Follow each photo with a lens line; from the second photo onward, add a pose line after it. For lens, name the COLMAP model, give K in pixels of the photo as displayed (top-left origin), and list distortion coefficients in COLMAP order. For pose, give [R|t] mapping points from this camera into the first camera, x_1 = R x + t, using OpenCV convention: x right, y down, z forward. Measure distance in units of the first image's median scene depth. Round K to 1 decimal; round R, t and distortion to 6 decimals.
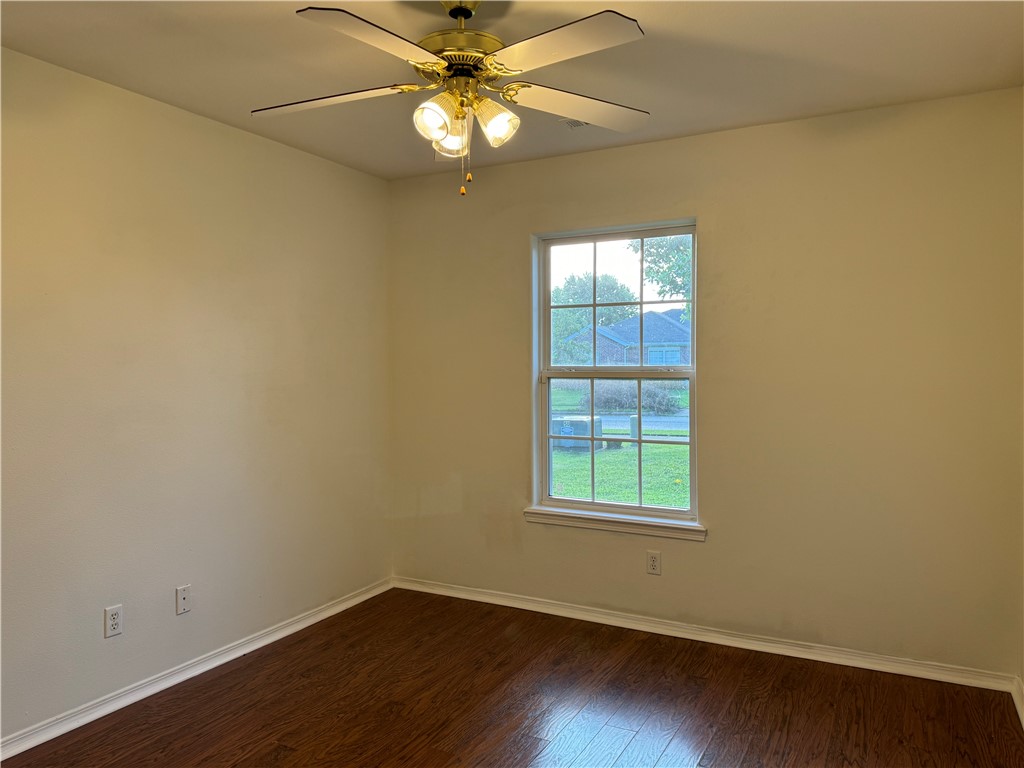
lens RADIAL K [[745.3, 0, 509.7], [0, 745.3, 380.1], [0, 0, 1]] dist [0.041112, -0.034169]
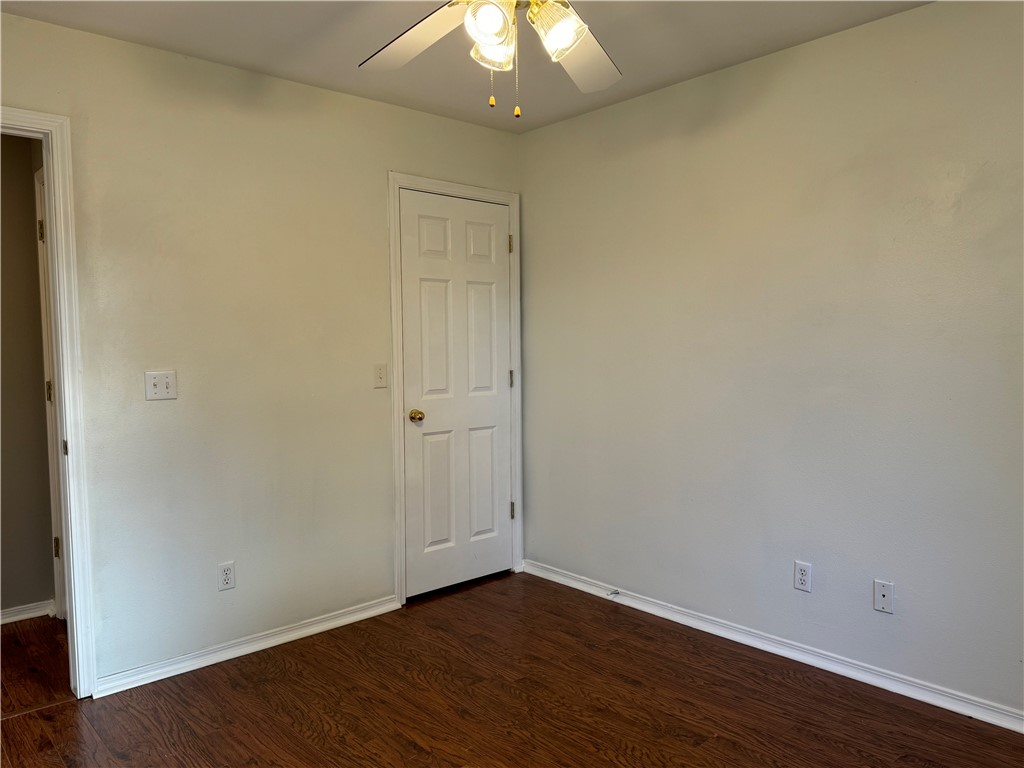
lens RADIAL K [[745.3, 0, 512.7], [0, 745.3, 384.7], [0, 0, 1]] dist [0.041112, -0.034169]
pose [[-0.331757, 0.061963, -0.941328, 0.563425], [-0.001735, 0.997799, 0.066292, -0.009425], [0.943363, 0.023626, -0.330919, 0.971124]]
